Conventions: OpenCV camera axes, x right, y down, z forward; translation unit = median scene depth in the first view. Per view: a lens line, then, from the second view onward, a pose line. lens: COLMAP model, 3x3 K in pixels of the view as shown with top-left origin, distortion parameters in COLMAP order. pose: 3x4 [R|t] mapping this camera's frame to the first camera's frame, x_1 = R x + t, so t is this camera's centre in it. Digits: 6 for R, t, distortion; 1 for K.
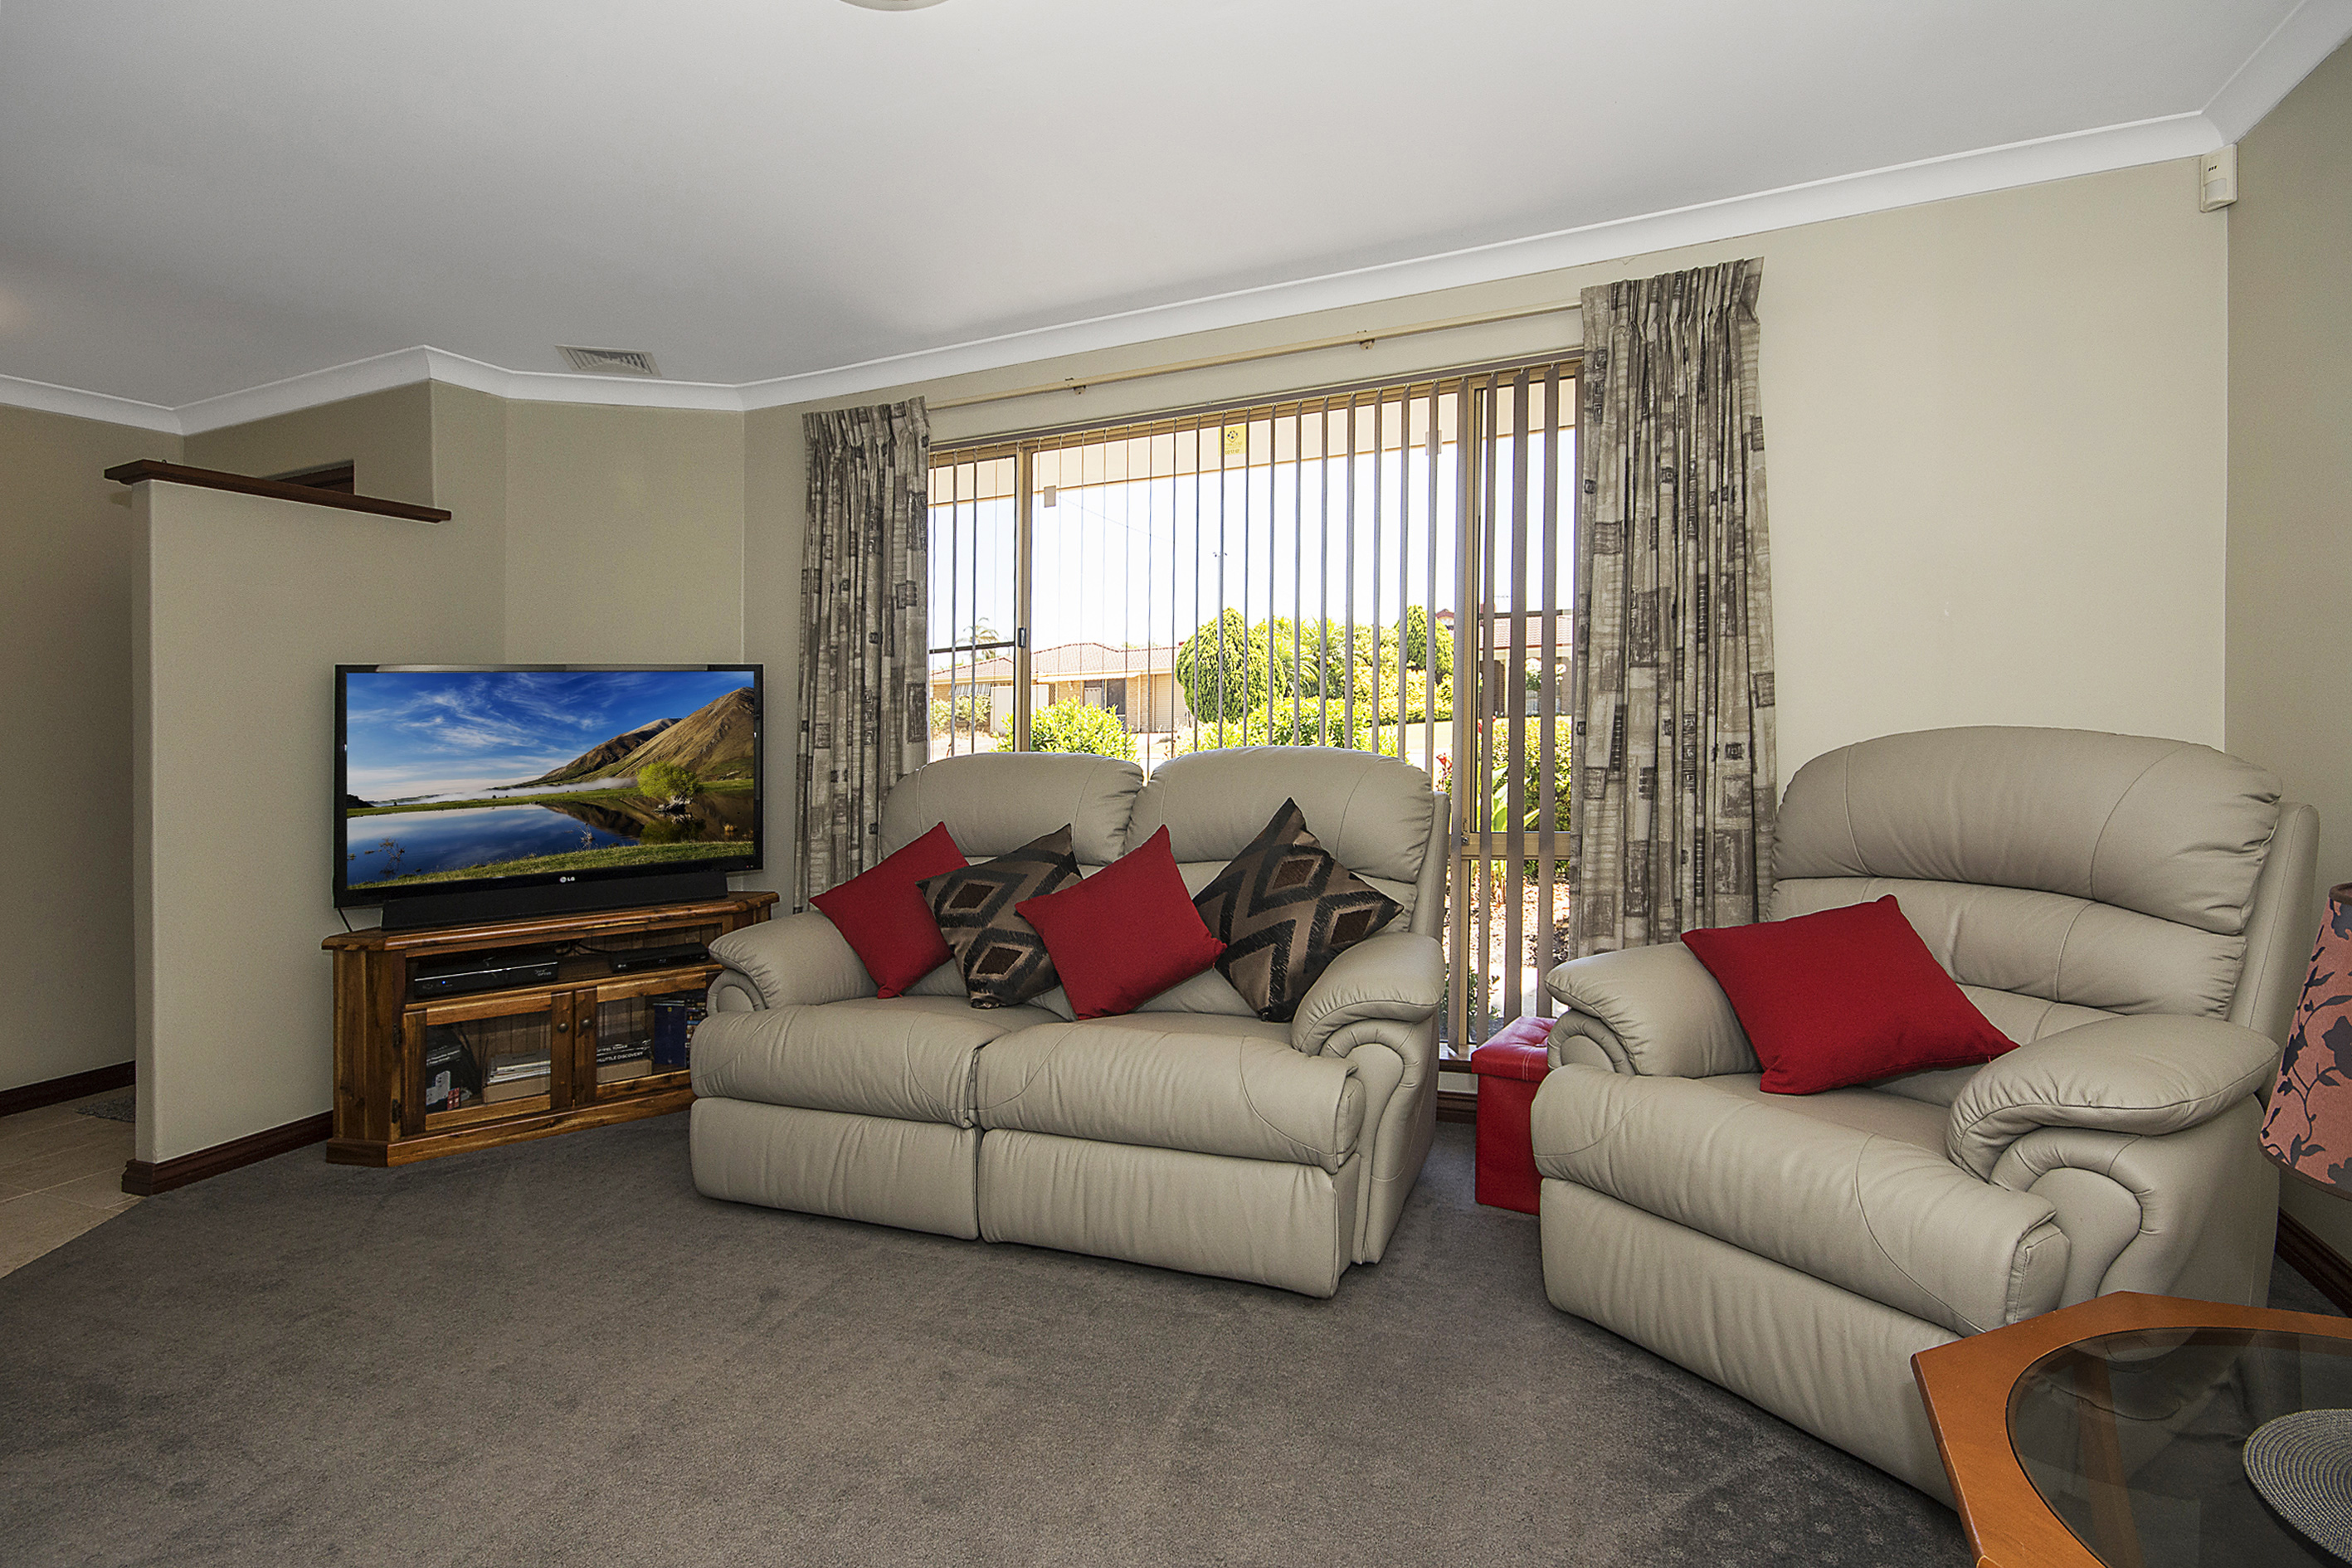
lens RADIAL K [[1132.2, 0, 1176.0], [0, 1132.2, 957.6], [0, 0, 1]] dist [-0.000083, -0.000161]
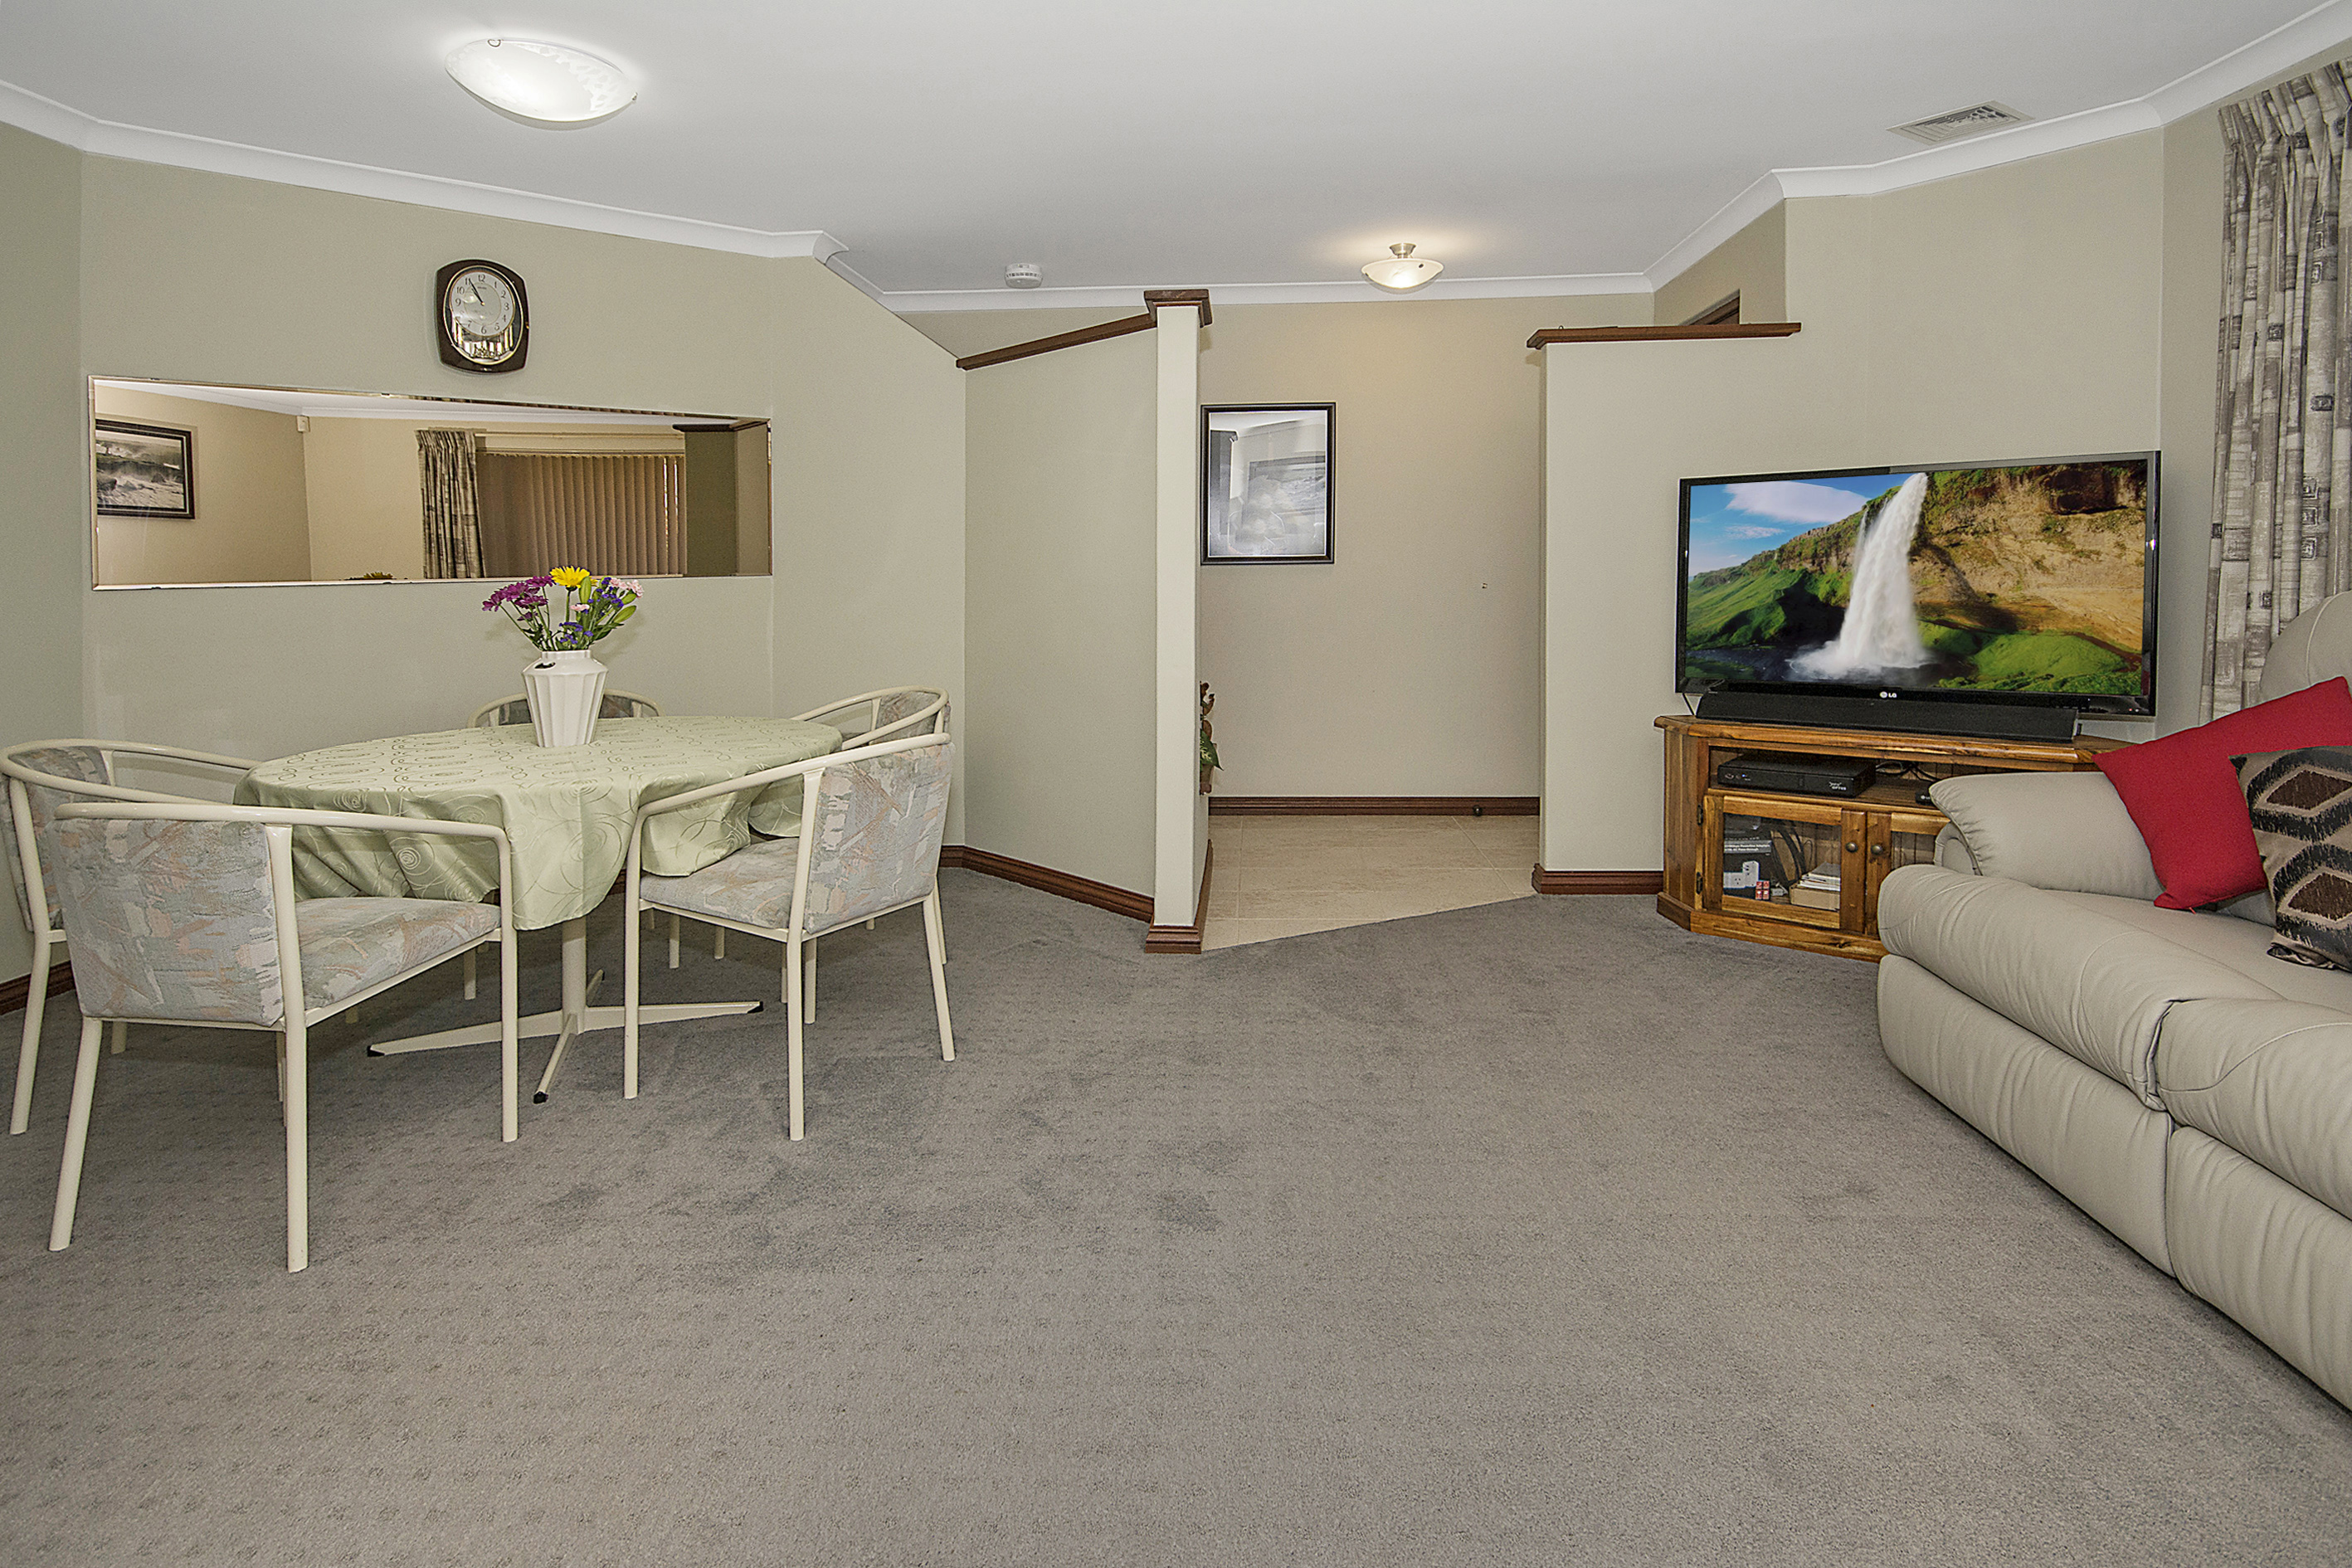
lens RADIAL K [[1169.1, 0, 1176.0], [0, 1169.1, 784.0], [0, 0, 1]] dist [0.000115, -0.010664]
pose [[0.323357, 0.194133, -0.926149, 0.210253], [-0.181428, 0.973291, 0.140670, -0.030809], [0.928722, 0.122543, 0.349942, 0.142265]]
